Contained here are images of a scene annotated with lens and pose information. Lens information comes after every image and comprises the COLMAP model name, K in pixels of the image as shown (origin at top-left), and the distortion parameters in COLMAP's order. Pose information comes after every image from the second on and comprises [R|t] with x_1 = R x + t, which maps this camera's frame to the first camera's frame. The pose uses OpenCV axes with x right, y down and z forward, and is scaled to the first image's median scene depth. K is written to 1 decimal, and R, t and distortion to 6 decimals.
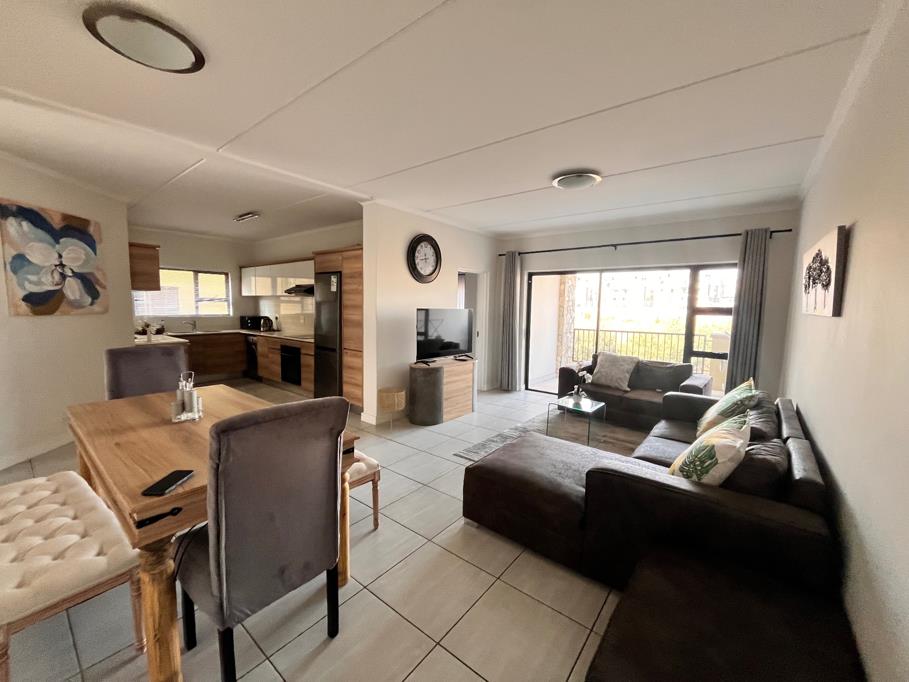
lens RADIAL K [[366.1, 0, 451.1], [0, 366.1, 341.1], [0, 0, 1]] dist [-0.001581, -0.000268]
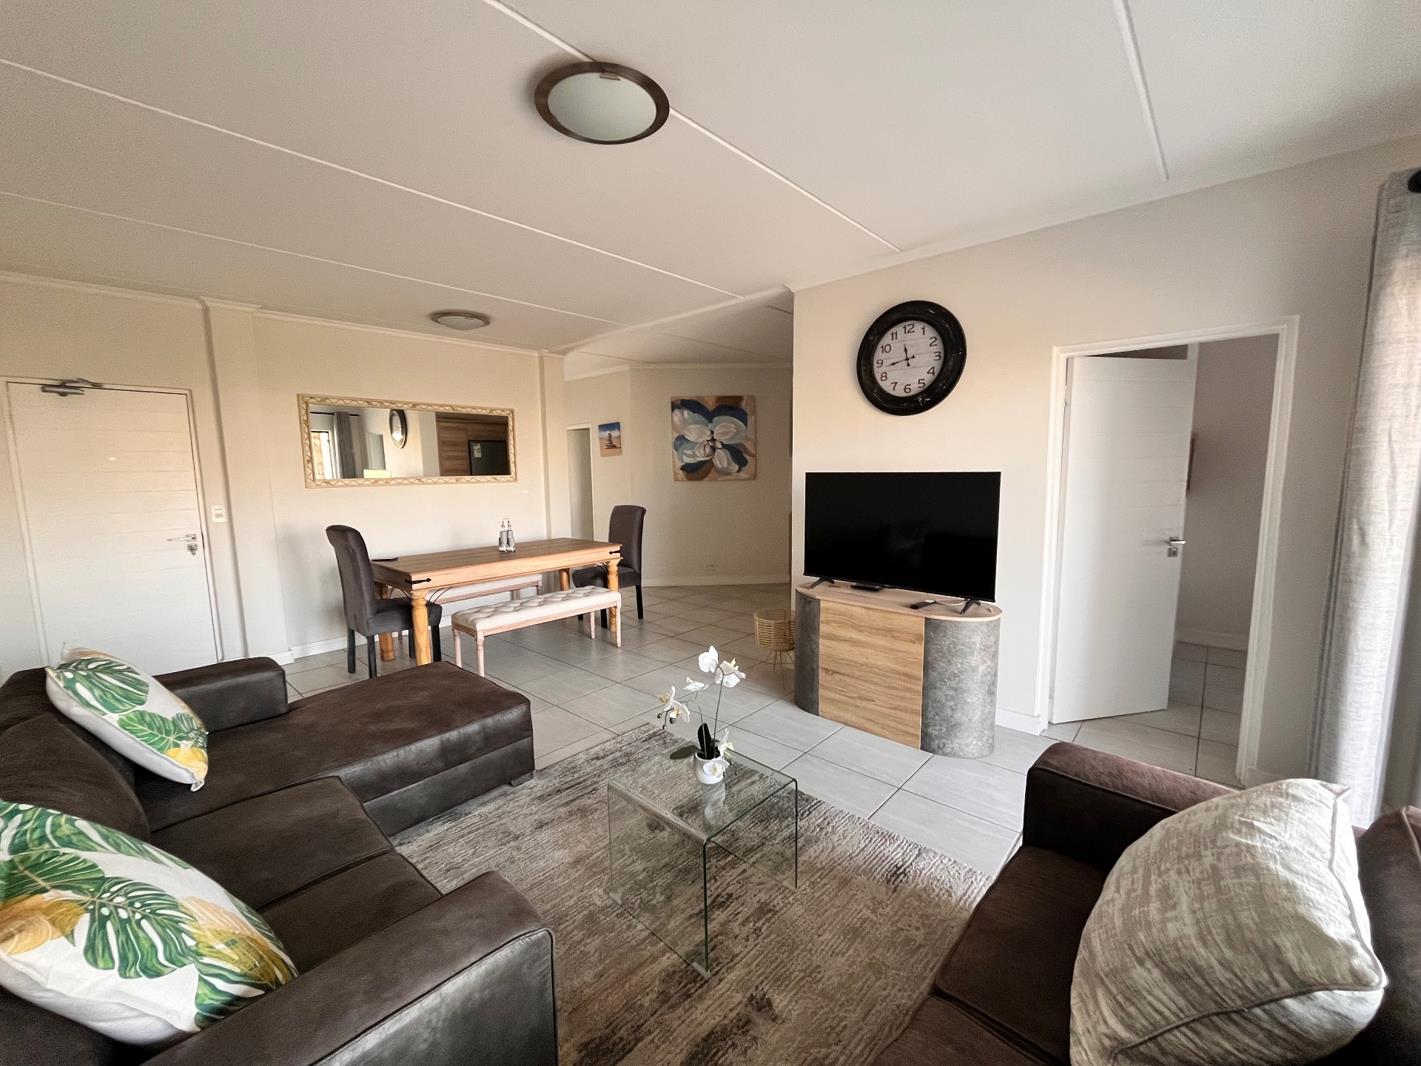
lens RADIAL K [[572.2, 0, 705.2], [0, 572.2, 533.2], [0, 0, 1]] dist [-0.001581, -0.000268]
pose [[-0.053435, 0.097312, -0.993818, 0.693585], [-0.083201, 0.991346, 0.101544, -0.072565], [0.995099, 0.088113, -0.044876, 0.870929]]
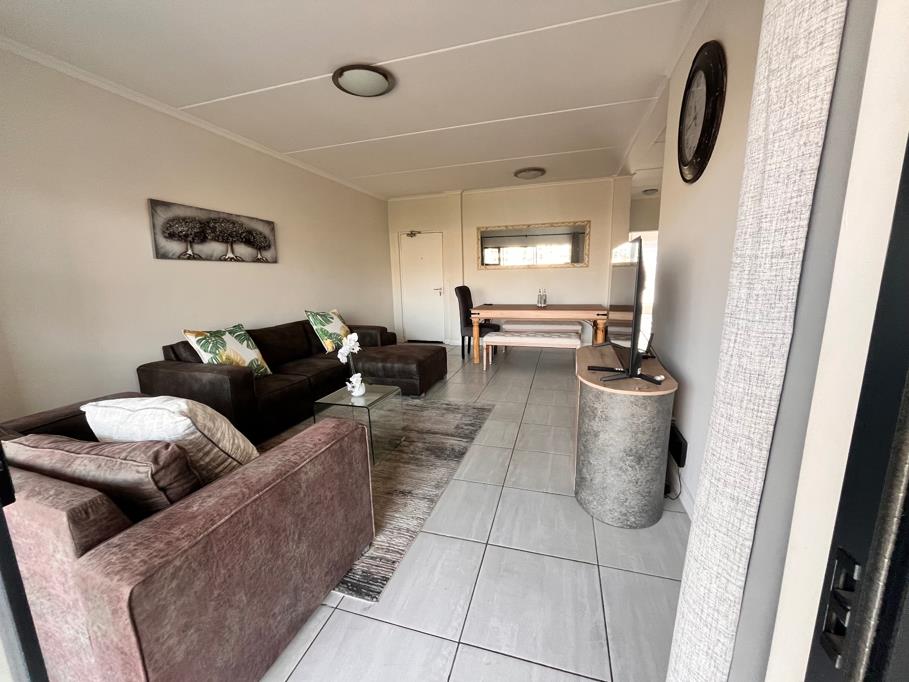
lens RADIAL K [[366.1, 0, 451.1], [0, 366.1, 341.1], [0, 0, 1]] dist [-0.001581, -0.000268]
pose [[-0.926068, 0.075150, -0.369798, 0.366293], [-0.026631, 0.964511, 0.262696, -0.095083], [0.376416, 0.253122, -0.891202, 1.433853]]
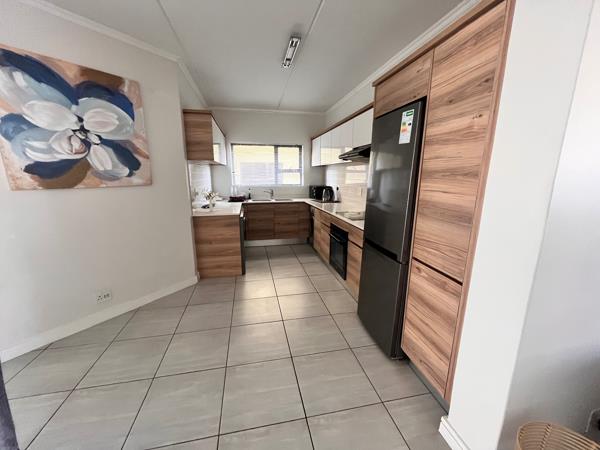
lens RADIAL K [[241.6, 0, 297.7], [0, 241.6, 225.1], [0, 0, 1]] dist [-0.001581, -0.000268]
pose [[0.767092, 0.114728, -0.631195, -0.228352], [-0.048634, 0.991448, 0.121104, -0.062892], [0.639690, -0.062200, 0.766112, 0.699037]]
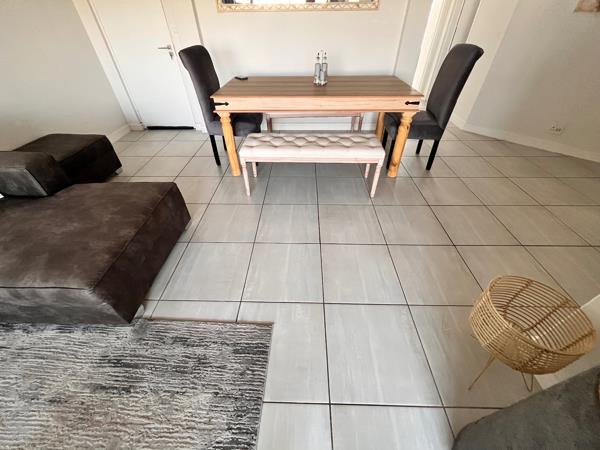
lens RADIAL K [[241.6, 0, 297.7], [0, 241.6, 225.1], [0, 0, 1]] dist [-0.001581, -0.000268]
pose [[-0.793605, 0.393524, -0.464037, 0.056741], [-0.061516, 0.706870, 0.704663, -0.051915], [0.605316, 0.587770, -0.536768, 0.895853]]
